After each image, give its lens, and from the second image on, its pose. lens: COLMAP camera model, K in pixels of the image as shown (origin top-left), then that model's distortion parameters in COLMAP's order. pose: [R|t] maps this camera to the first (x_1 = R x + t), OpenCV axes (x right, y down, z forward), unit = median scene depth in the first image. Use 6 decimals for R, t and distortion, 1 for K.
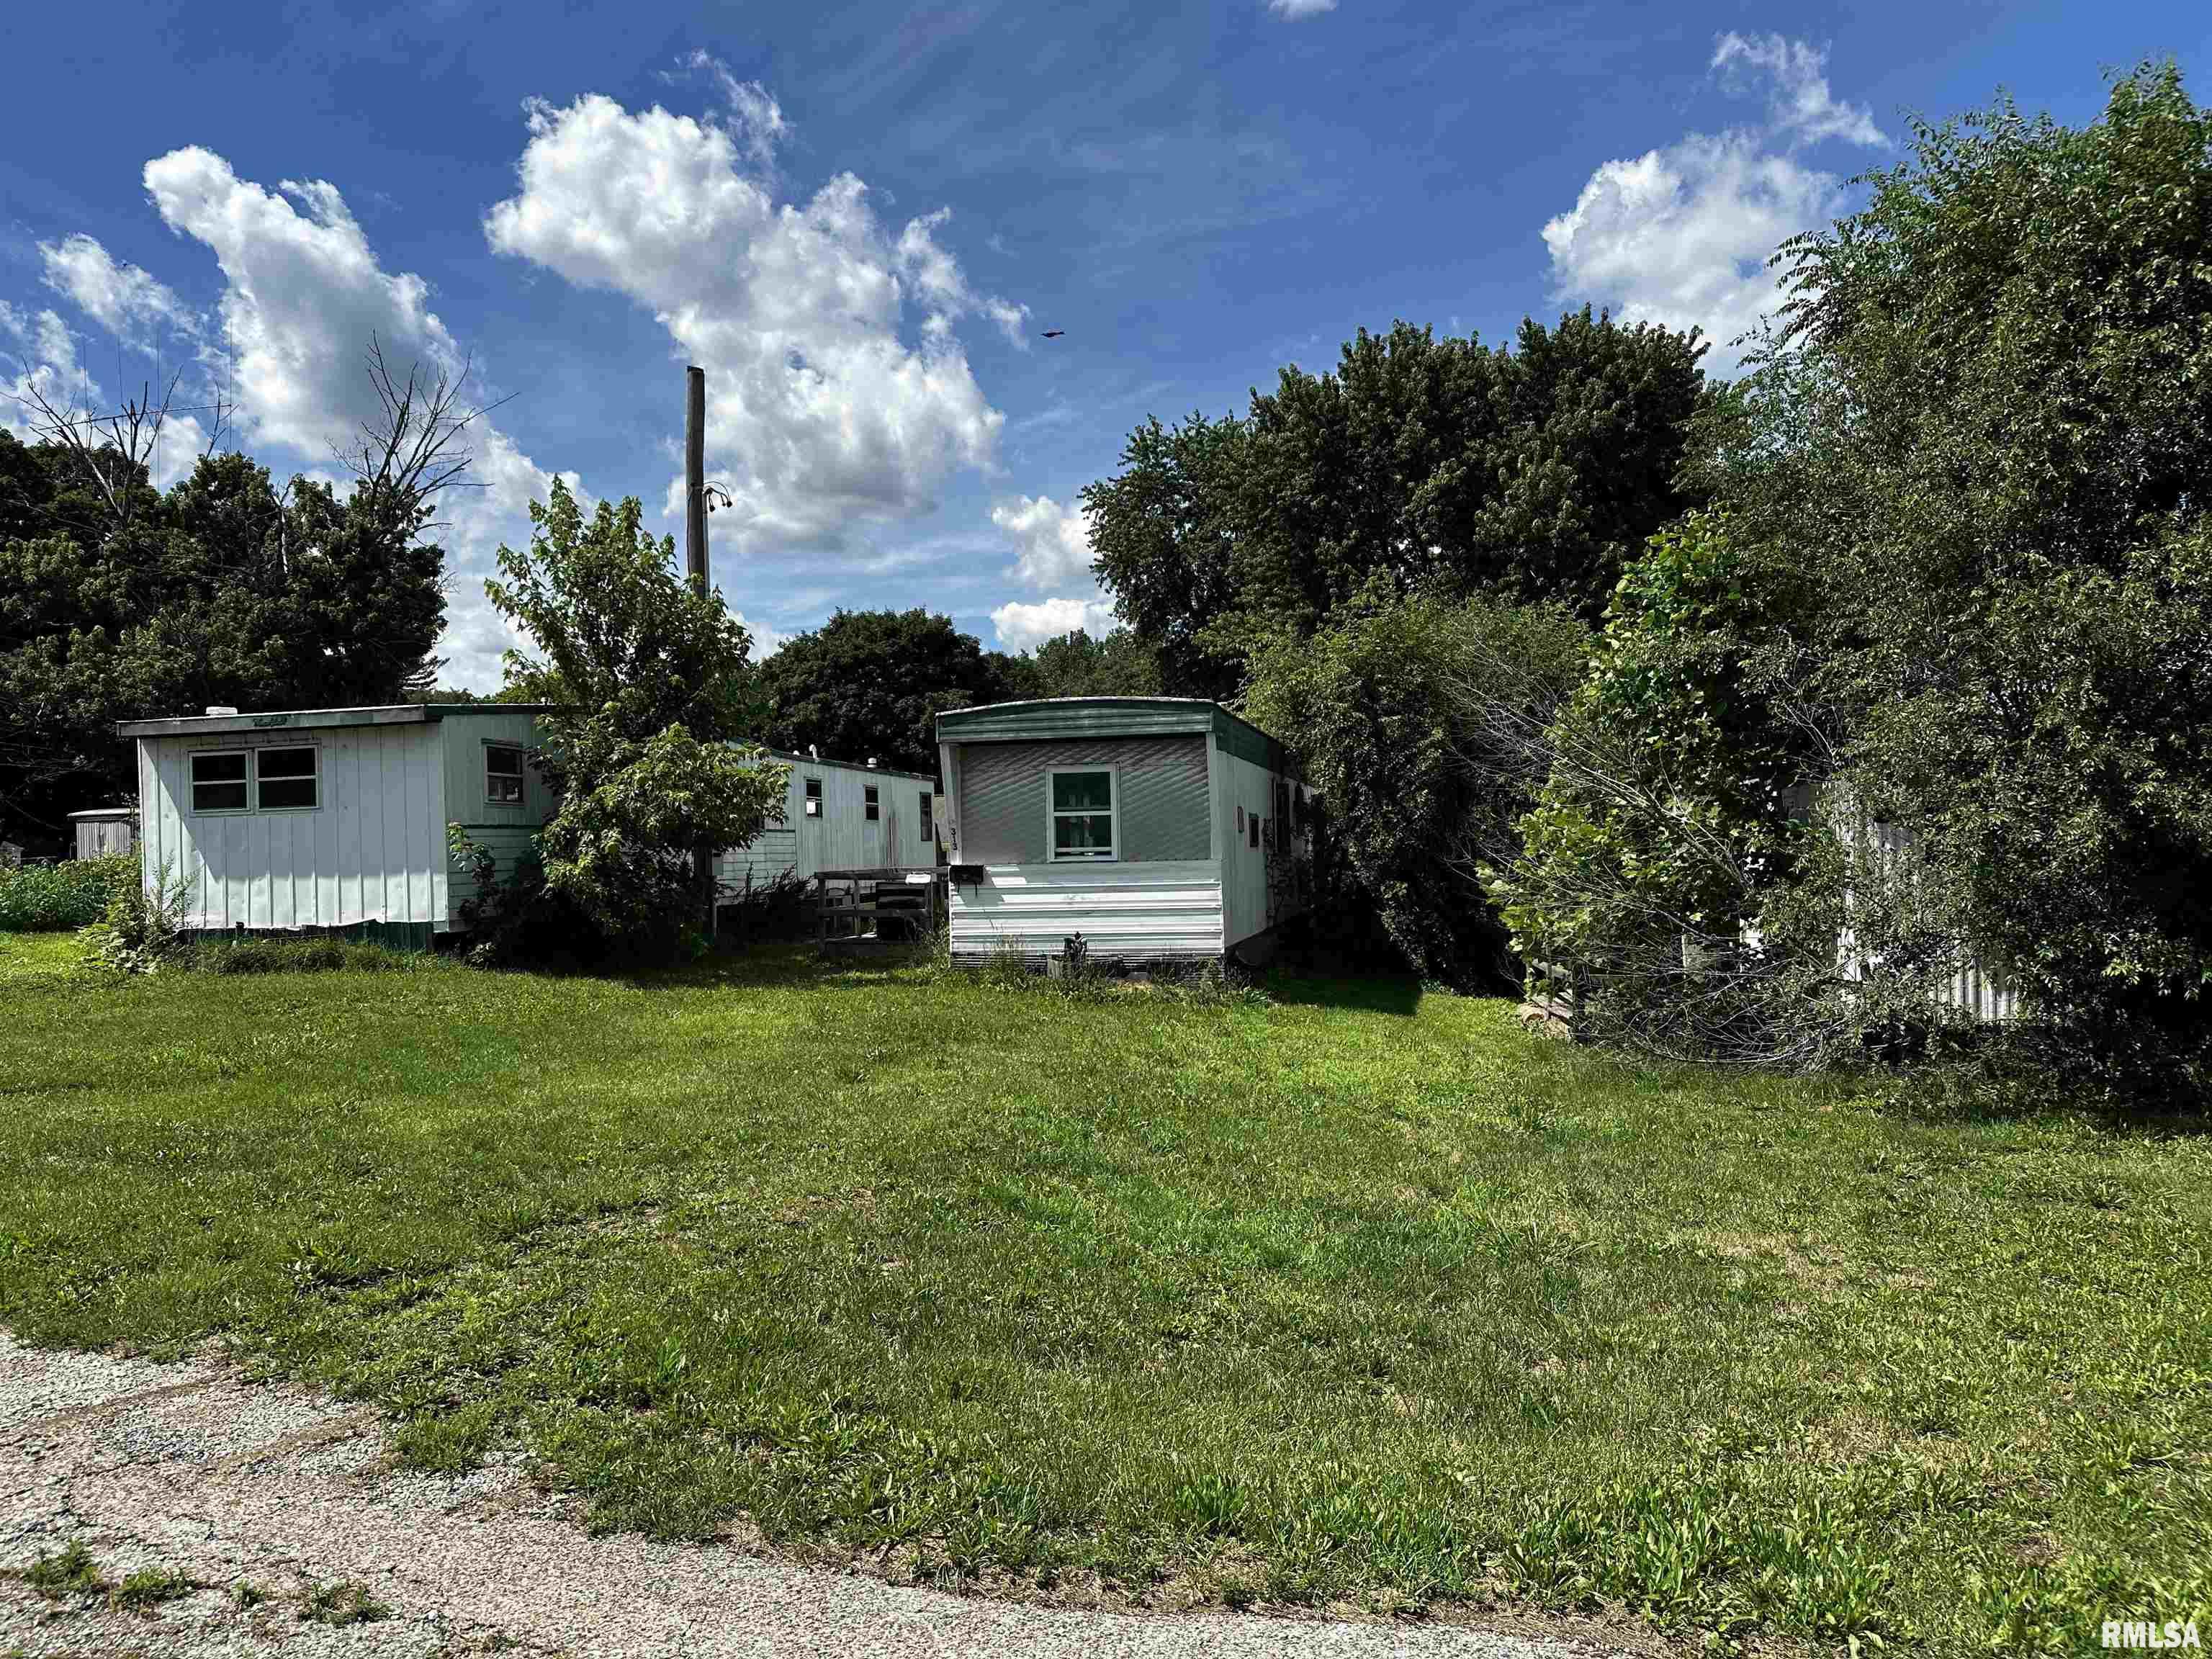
lens RADIAL K [[1595.3, 0, 1136.4], [0, 1595.3, 816.5], [0, 0, 1]] dist [0.010328, -0.033965]
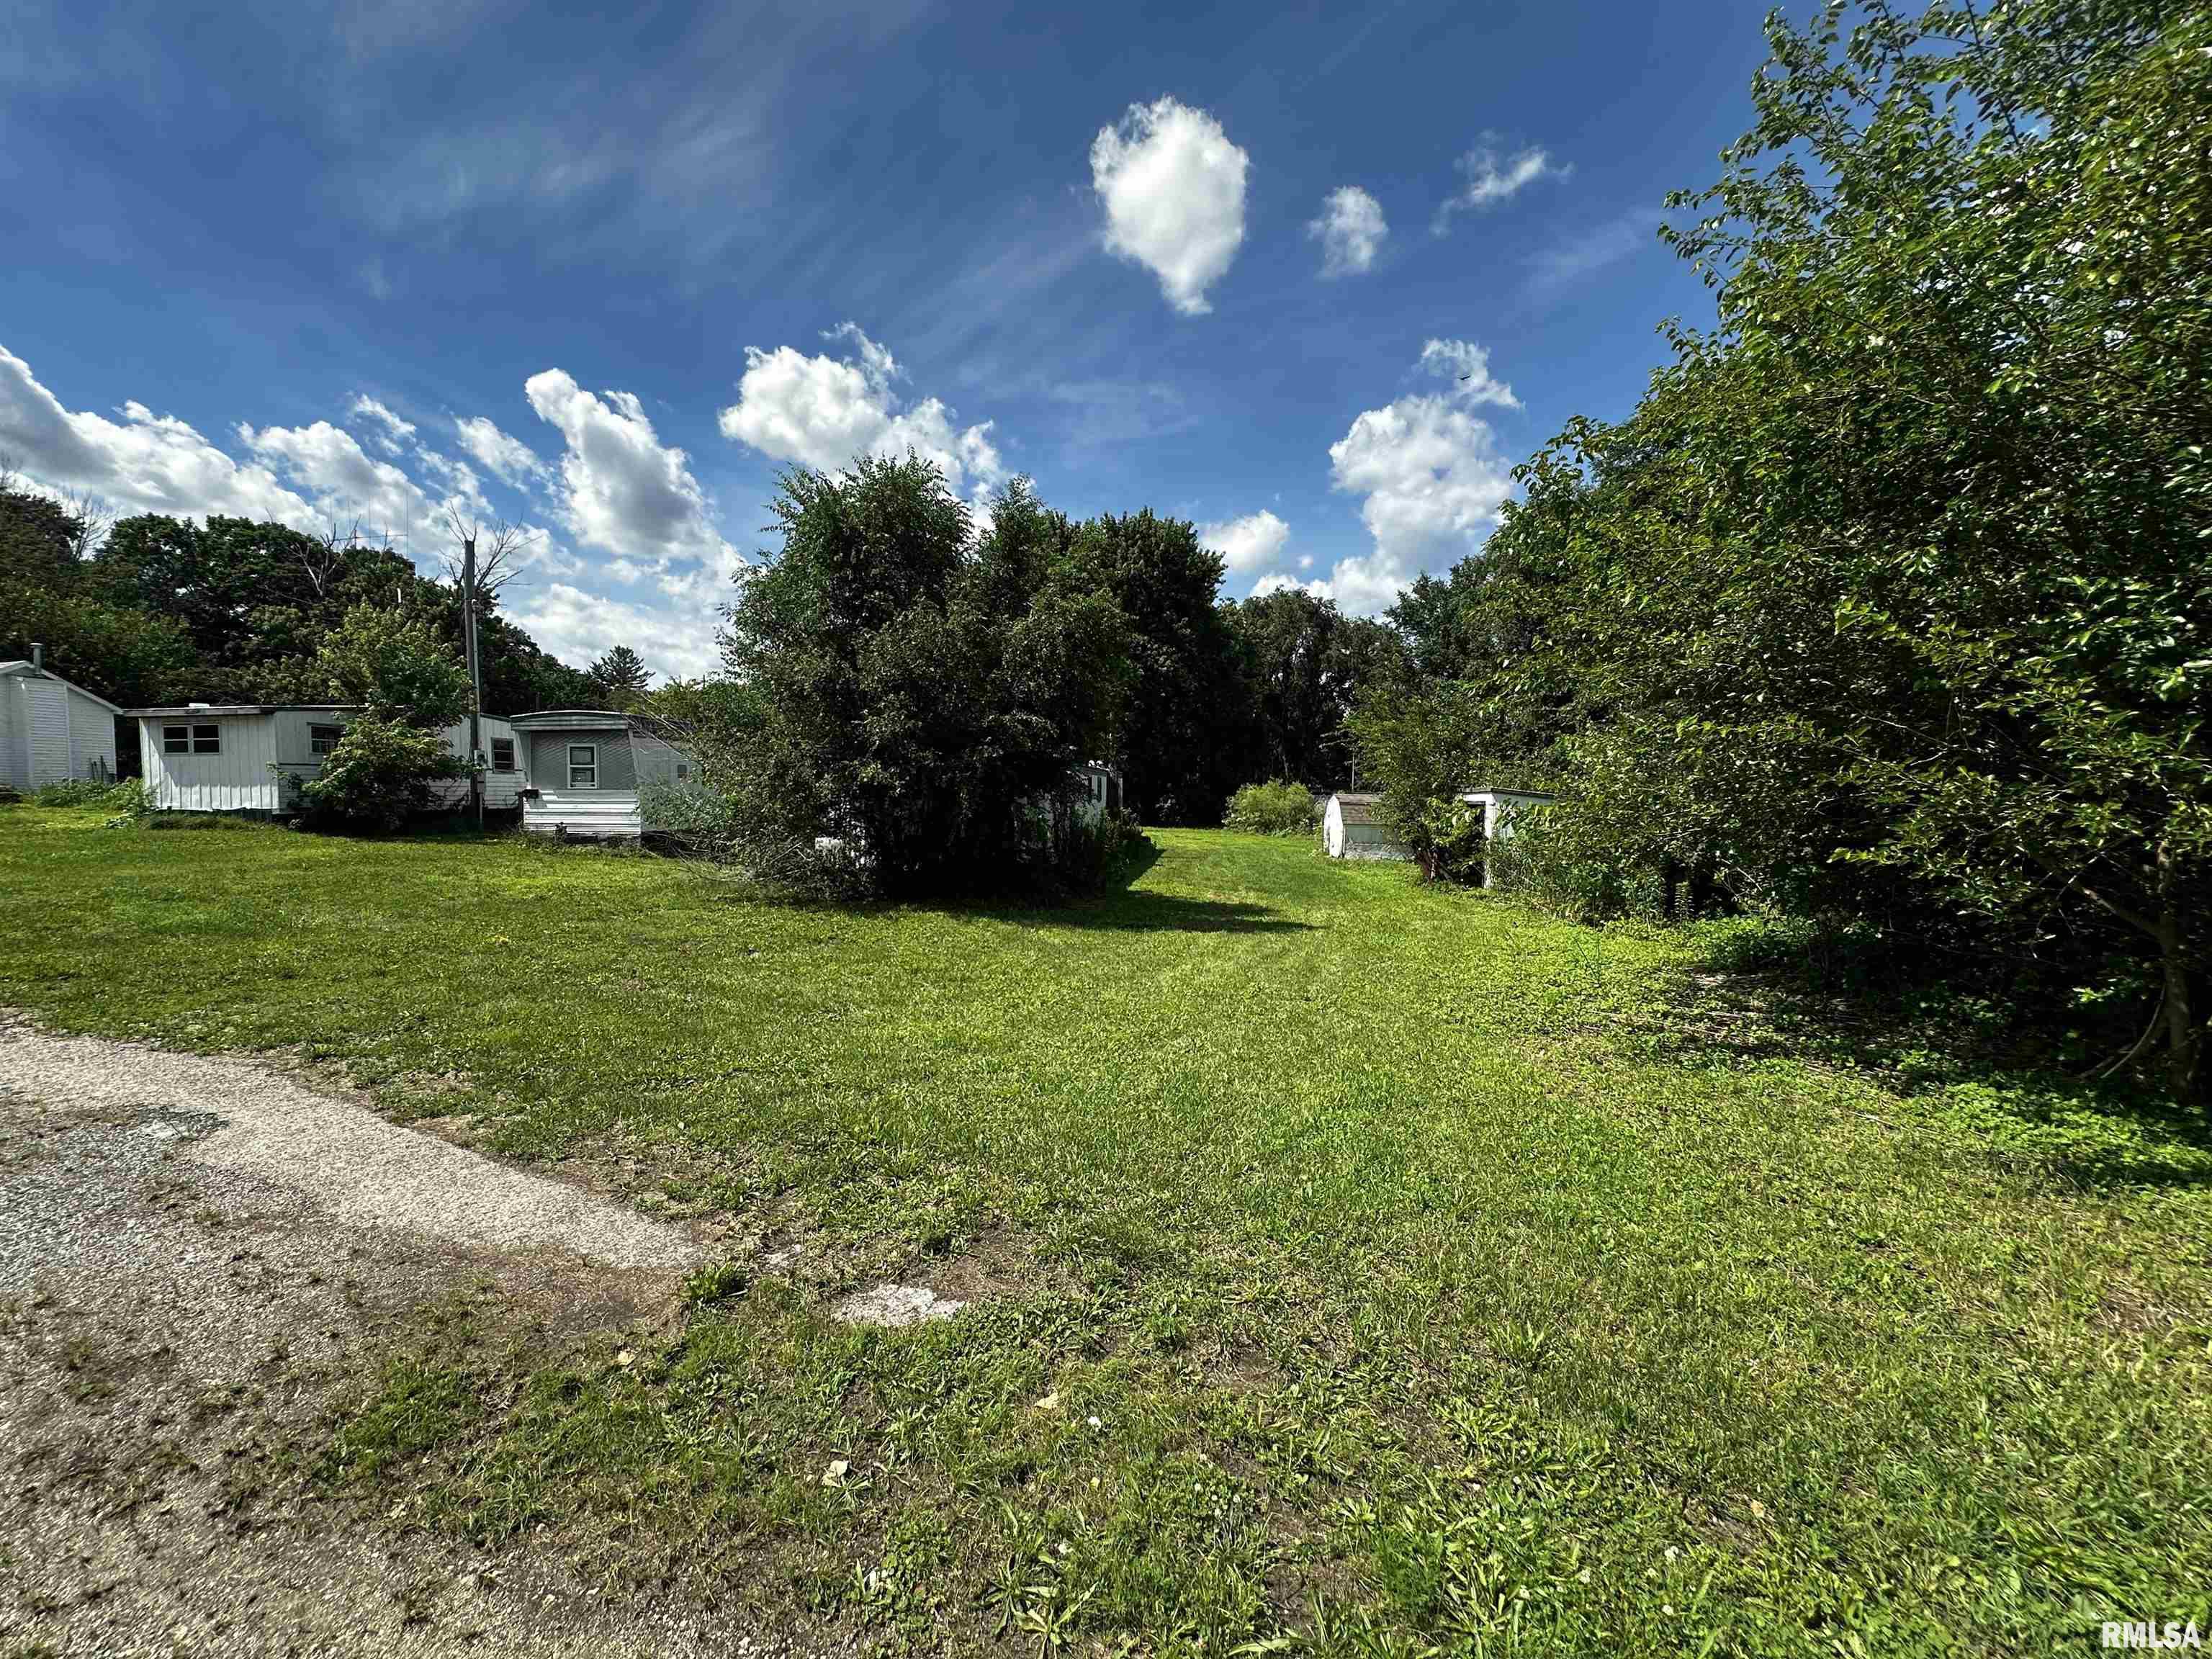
lens RADIAL K [[884.9, 0, 1138.6], [0, 884.9, 838.3], [0, 0, 1]] dist [-0.011090, -0.000027]
pose [[0.999143, 0.027085, 0.031315, 0.234643], [-0.029361, 0.996776, 0.074673, -0.005484], [-0.029191, -0.075529, 0.996716, -0.066237]]
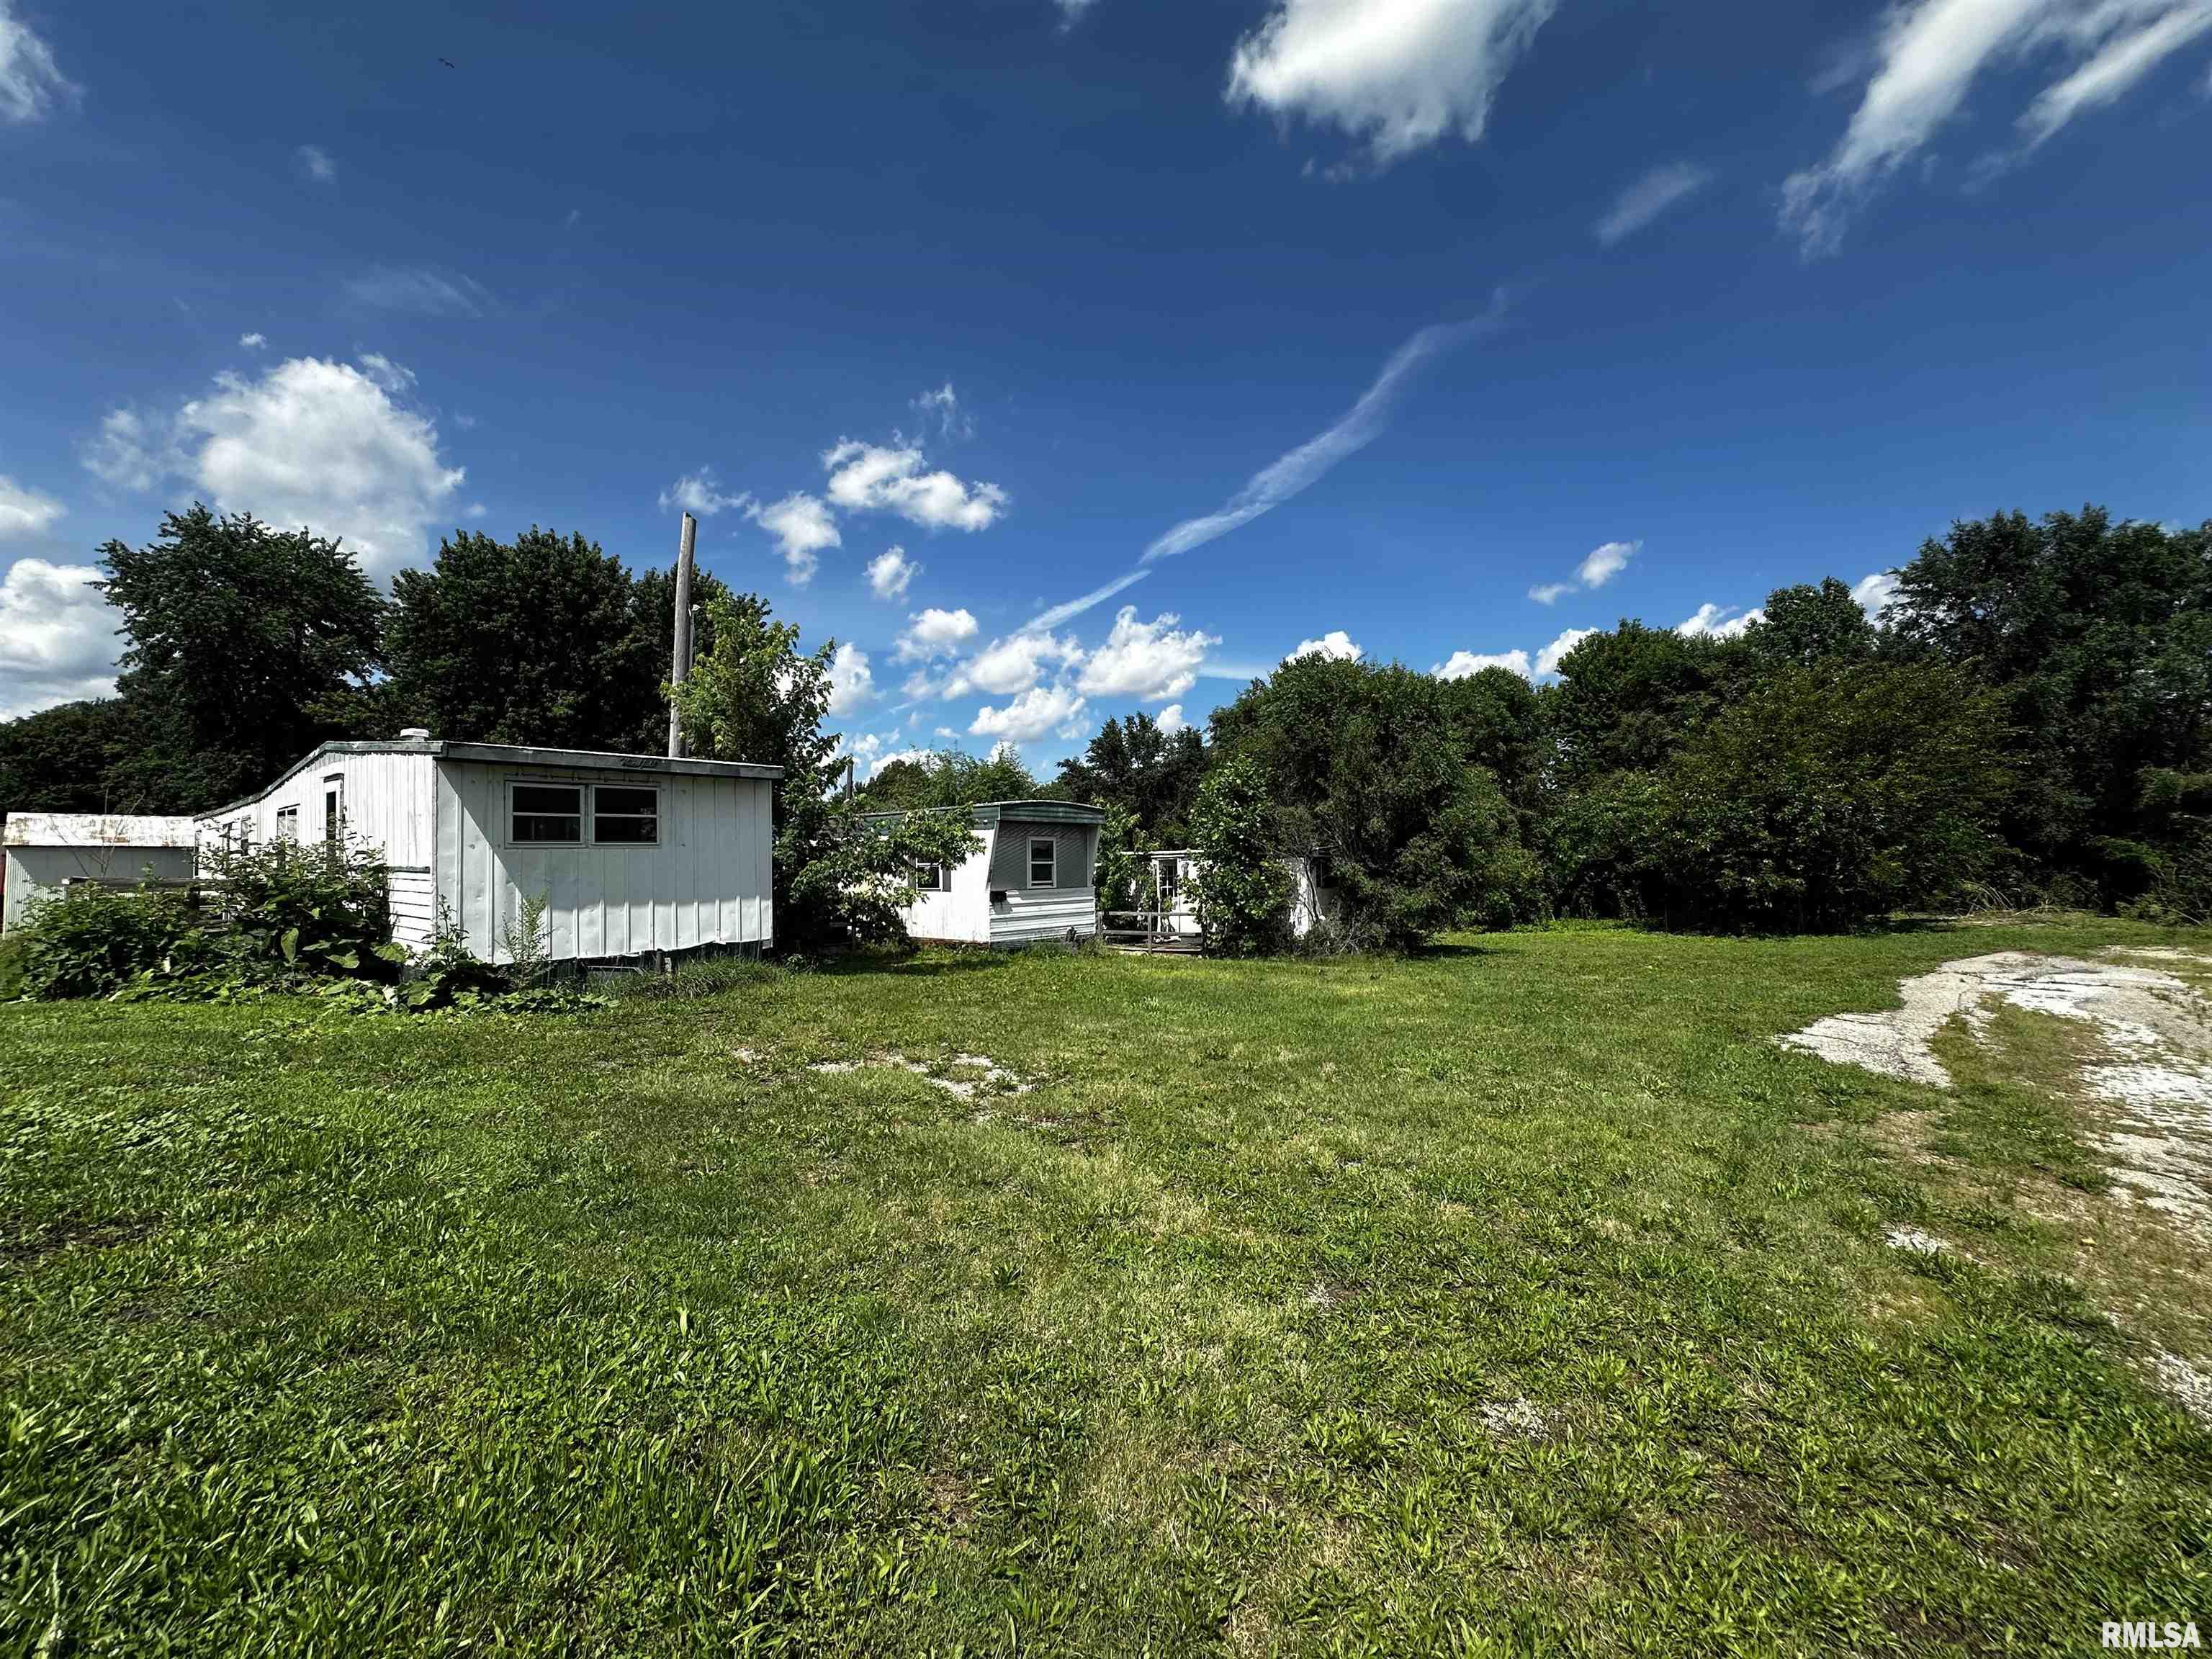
lens RADIAL K [[898.5, 0, 1106.0], [0, 898.5, 829.5], [0, 0, 1]] dist [-0.013332, 0.000412]
pose [[0.476732, 0.052564, 0.877475, -0.324765], [-0.017140, 0.998577, -0.050506, 0.003762], [-0.878881, 0.009038, 0.476955, 0.152256]]
